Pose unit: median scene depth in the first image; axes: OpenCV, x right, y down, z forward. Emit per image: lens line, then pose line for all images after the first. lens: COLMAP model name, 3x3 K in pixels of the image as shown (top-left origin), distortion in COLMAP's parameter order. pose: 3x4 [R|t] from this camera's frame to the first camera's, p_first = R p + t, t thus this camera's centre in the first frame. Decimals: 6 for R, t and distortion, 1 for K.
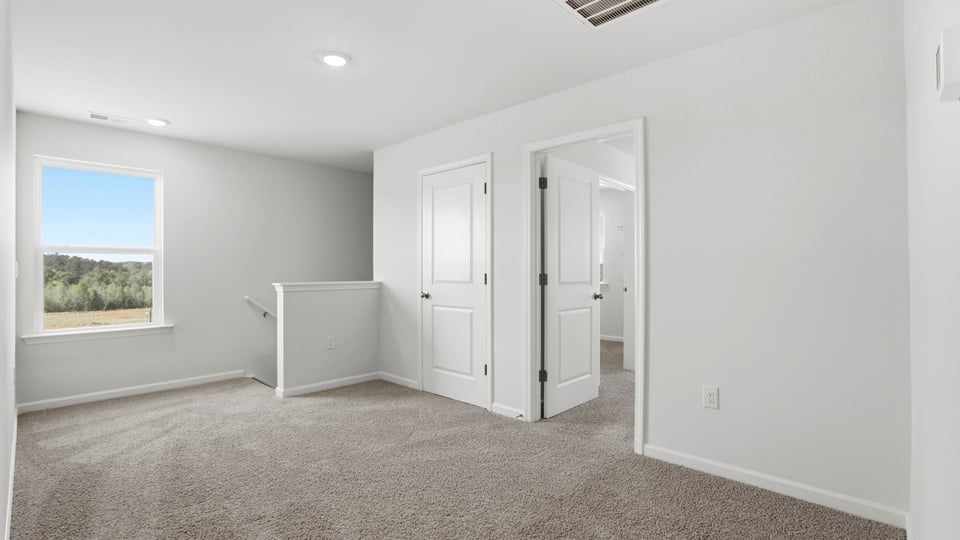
lens RADIAL K [[438.7, 0, 482.0], [0, 438.7, 265.7], [0, 0, 1]] dist [0.000703, -0.001692]
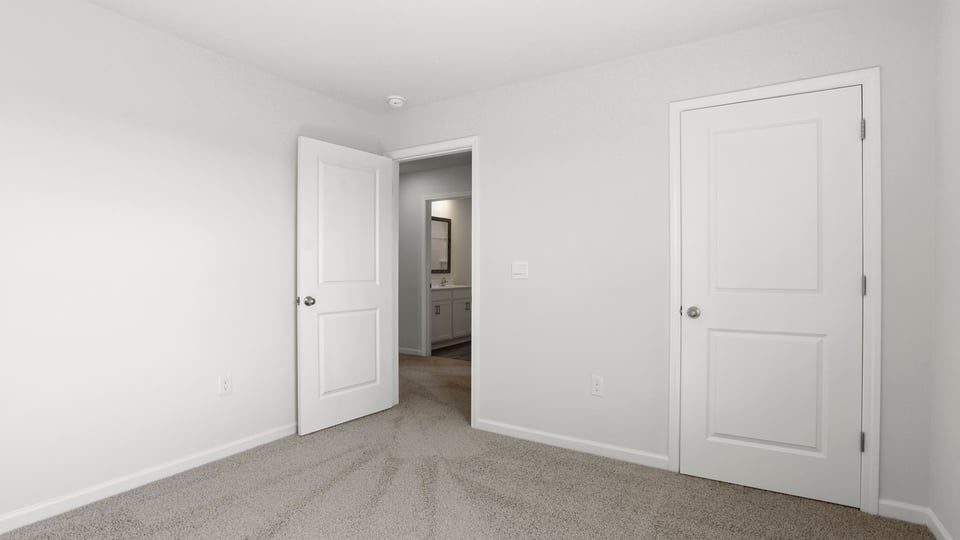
lens RADIAL K [[438.7, 0, 481.3], [0, 438.7, 267.6], [0, 0, 1]] dist [0.000703, -0.001692]
pose [[0.977710, 0.001181, 0.209954, -0.582414], [-0.002633, 0.999974, 0.006640, 0.003742], [-0.209941, -0.007045, 0.977689, 0.519717]]
